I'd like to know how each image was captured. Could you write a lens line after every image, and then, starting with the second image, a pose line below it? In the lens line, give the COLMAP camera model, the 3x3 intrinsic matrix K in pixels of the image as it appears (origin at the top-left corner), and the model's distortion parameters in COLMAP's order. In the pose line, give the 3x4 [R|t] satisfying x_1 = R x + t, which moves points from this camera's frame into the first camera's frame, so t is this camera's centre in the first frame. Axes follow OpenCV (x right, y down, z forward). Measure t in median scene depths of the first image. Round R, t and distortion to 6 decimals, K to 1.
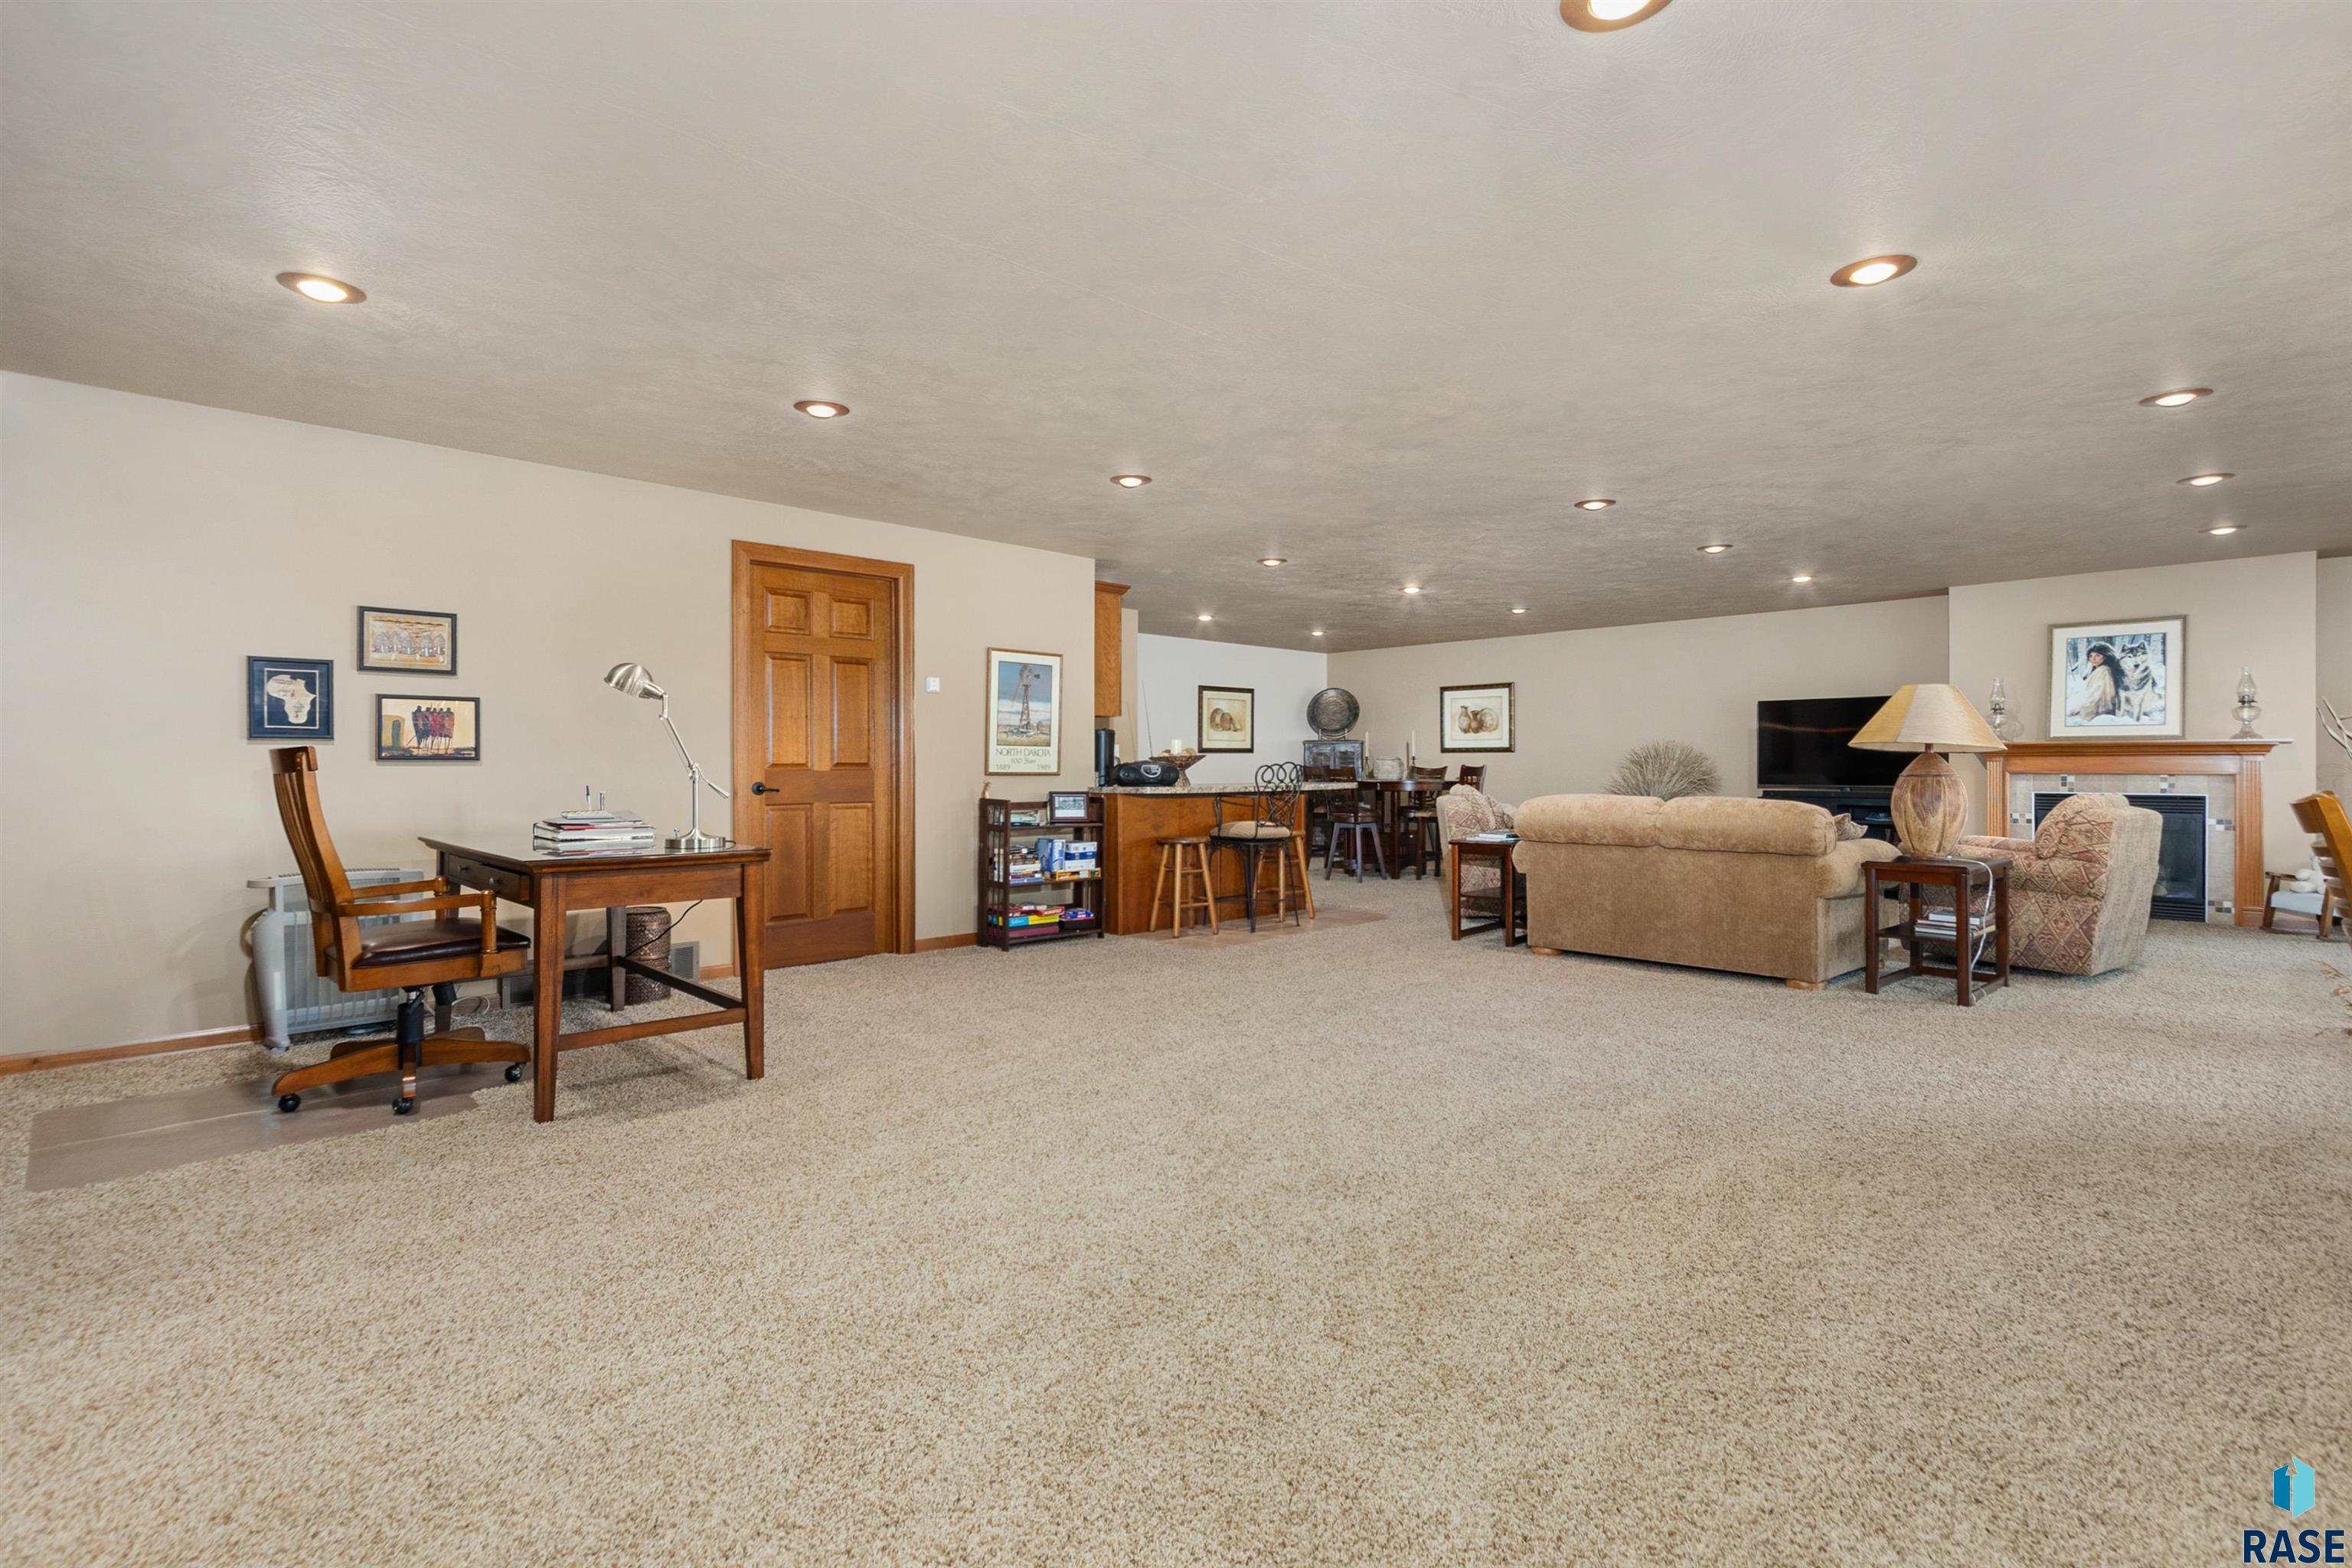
lens RADIAL K [[1069.3, 0, 1175.1], [0, 1069.3, 766.7], [0, 0, 1]] dist [0.002920, -0.000450]
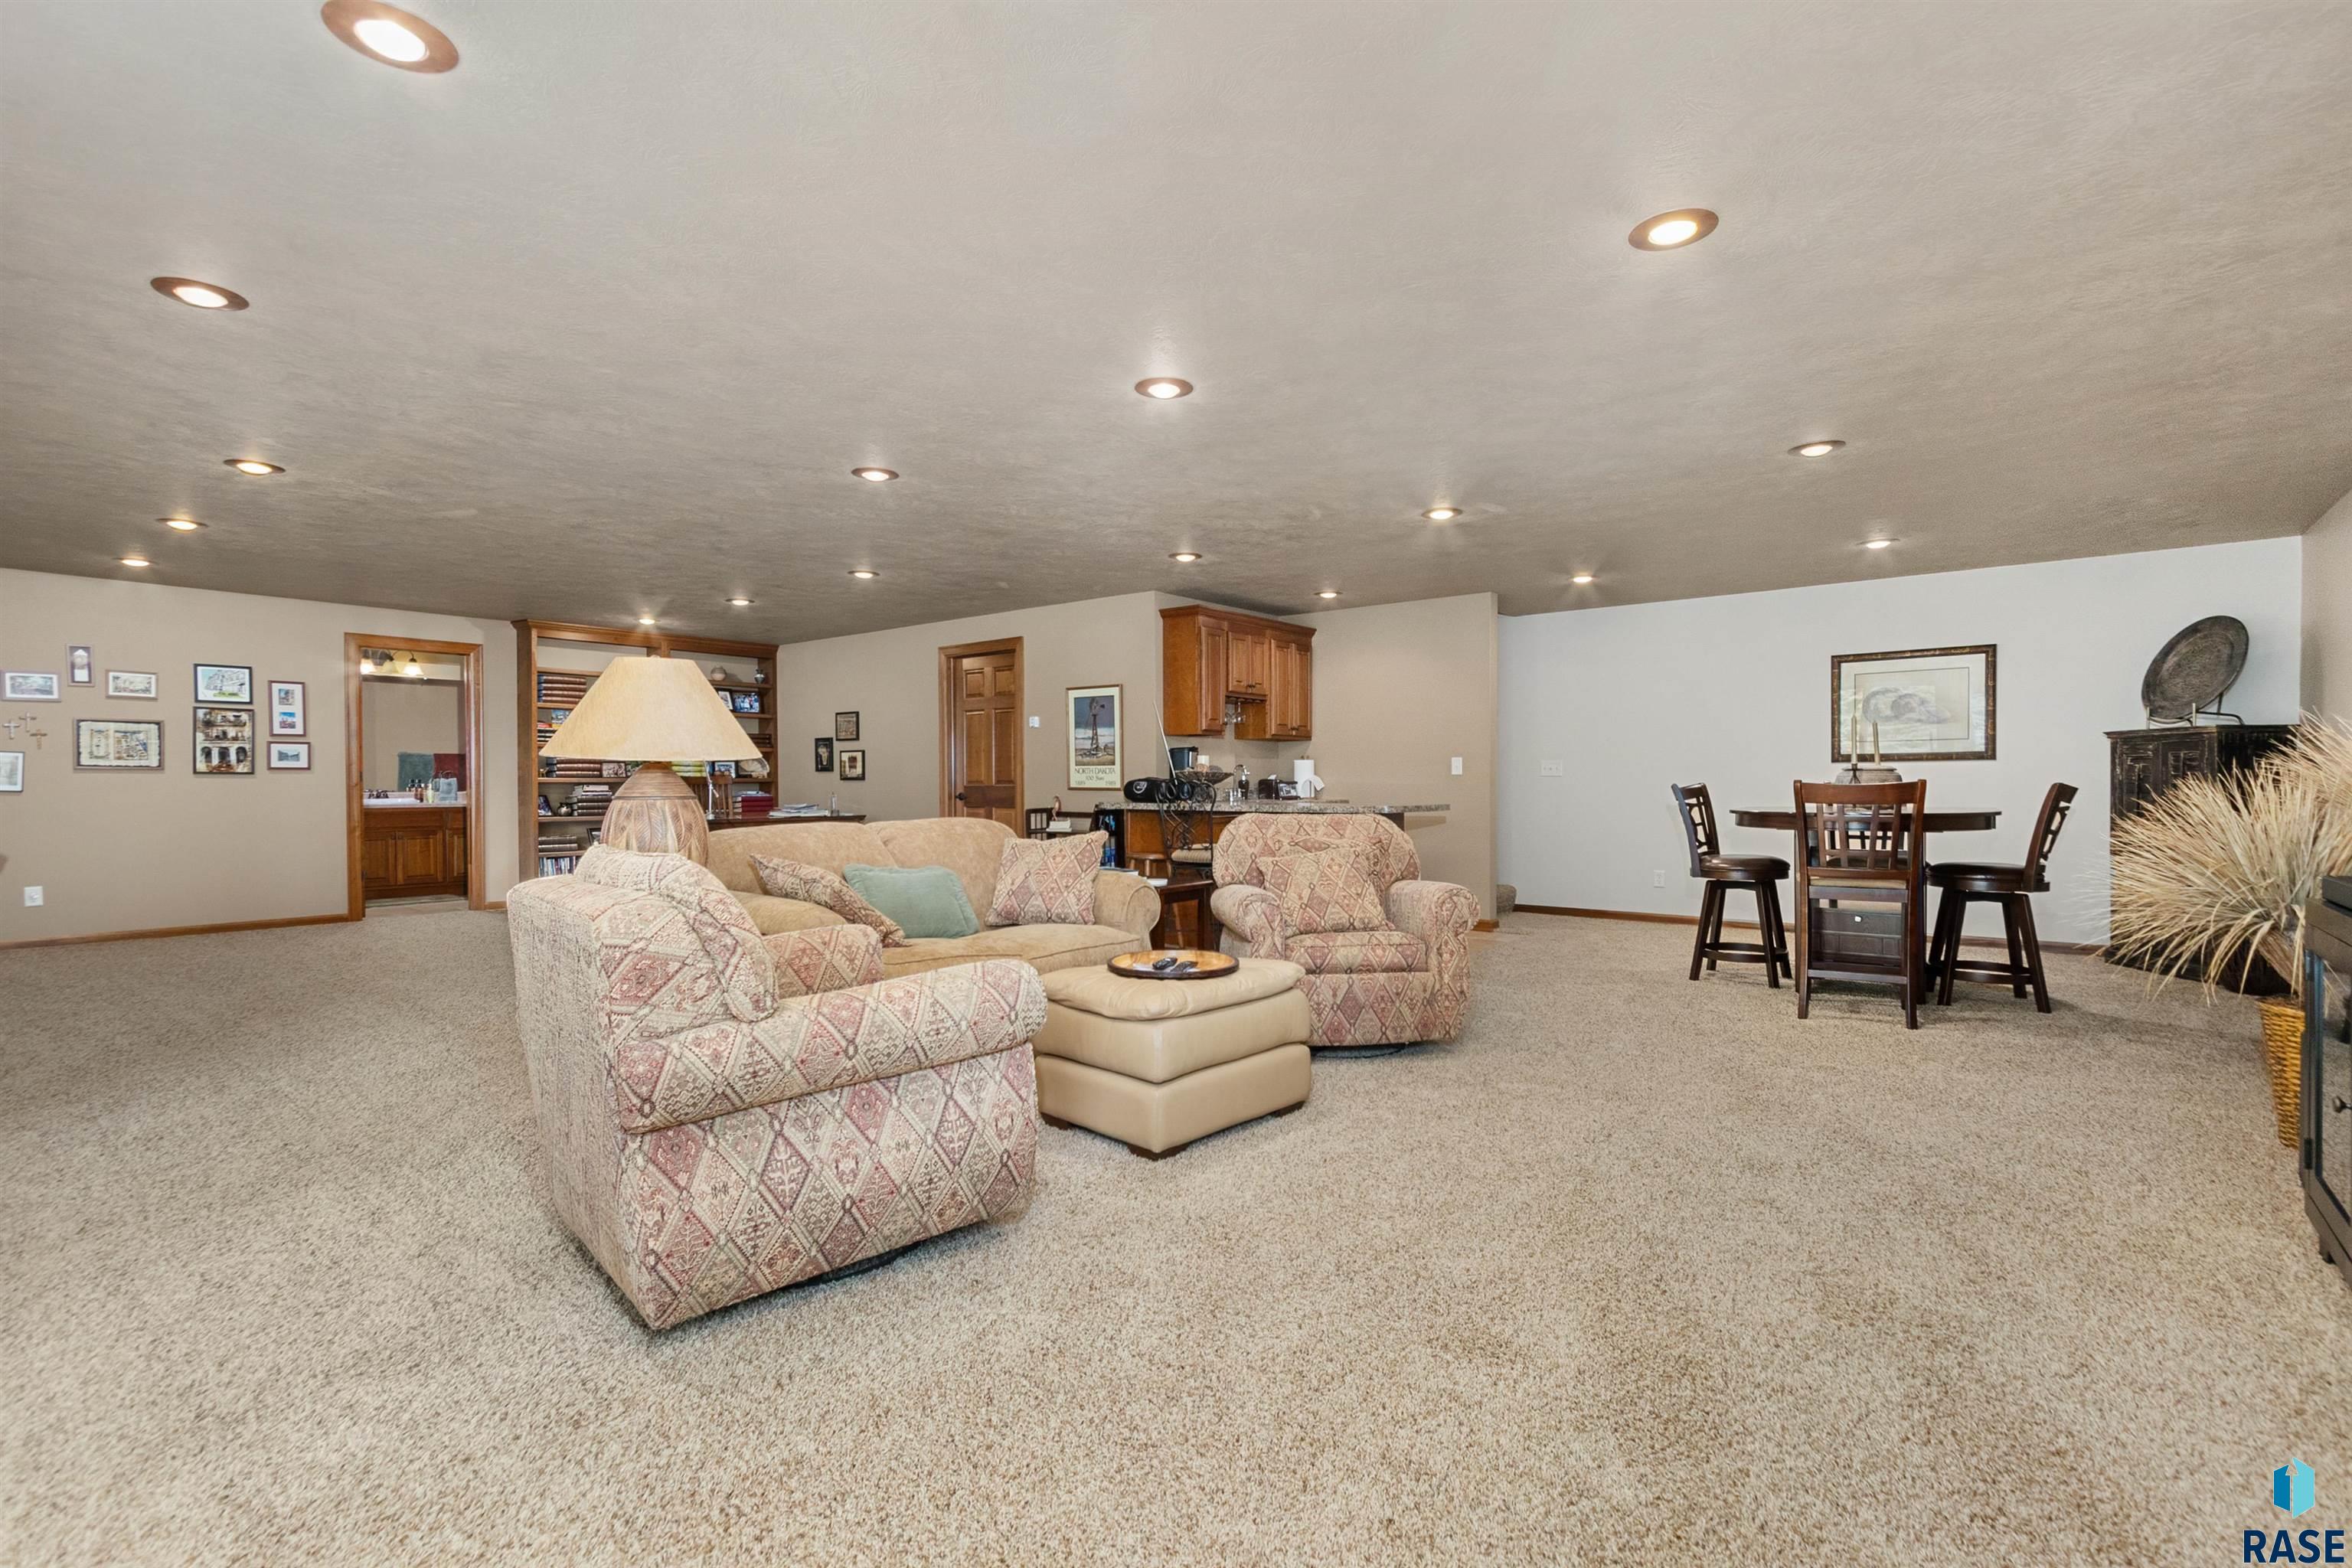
lens RADIAL K [[1059.6, 0, 1176.0], [0, 1059.6, 784.0], [0, 0, 1]] dist [0.004613, -0.000500]
pose [[0.129655, 0.000429, -0.991559, 1.049357], [-0.001822, 0.999998, 0.000195, 0.000898], [0.991558, 0.001782, 0.129655, 0.936753]]
